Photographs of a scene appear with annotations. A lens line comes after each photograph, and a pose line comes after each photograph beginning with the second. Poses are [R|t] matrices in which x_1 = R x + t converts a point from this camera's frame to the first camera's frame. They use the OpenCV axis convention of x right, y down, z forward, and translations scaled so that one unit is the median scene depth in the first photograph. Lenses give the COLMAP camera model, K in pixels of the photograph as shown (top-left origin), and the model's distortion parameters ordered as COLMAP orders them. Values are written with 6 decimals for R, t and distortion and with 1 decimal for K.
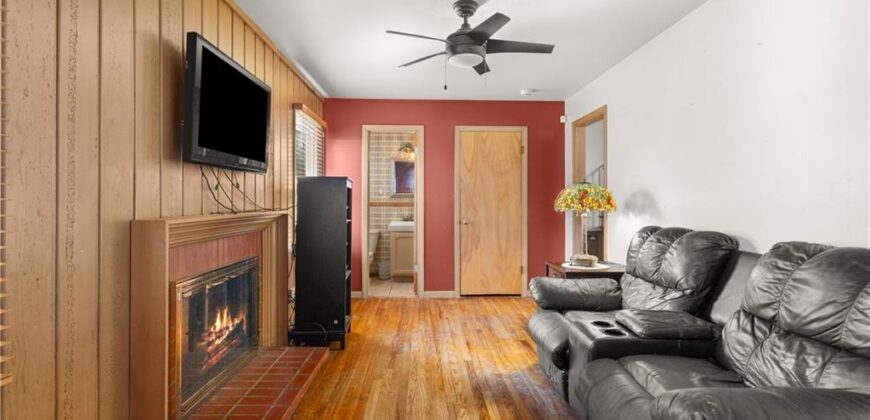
lens RADIAL K [[411.7, 0, 439.0], [0, 411.7, 206.6], [0, 0, 1]] dist [-0.003503, 0.002565]
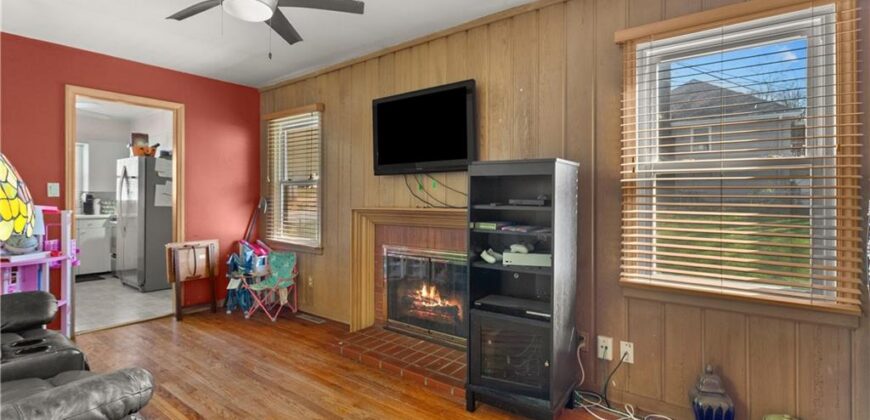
lens RADIAL K [[411.7, 0, 436.8], [0, 411.7, 204.0], [0, 0, 1]] dist [-0.003503, 0.002565]
pose [[-0.658681, 0.001959, -0.752420, 0.418471], [-0.003742, 0.999976, 0.005880, -0.003705], [0.752413, 0.006688, -0.658657, 1.837990]]
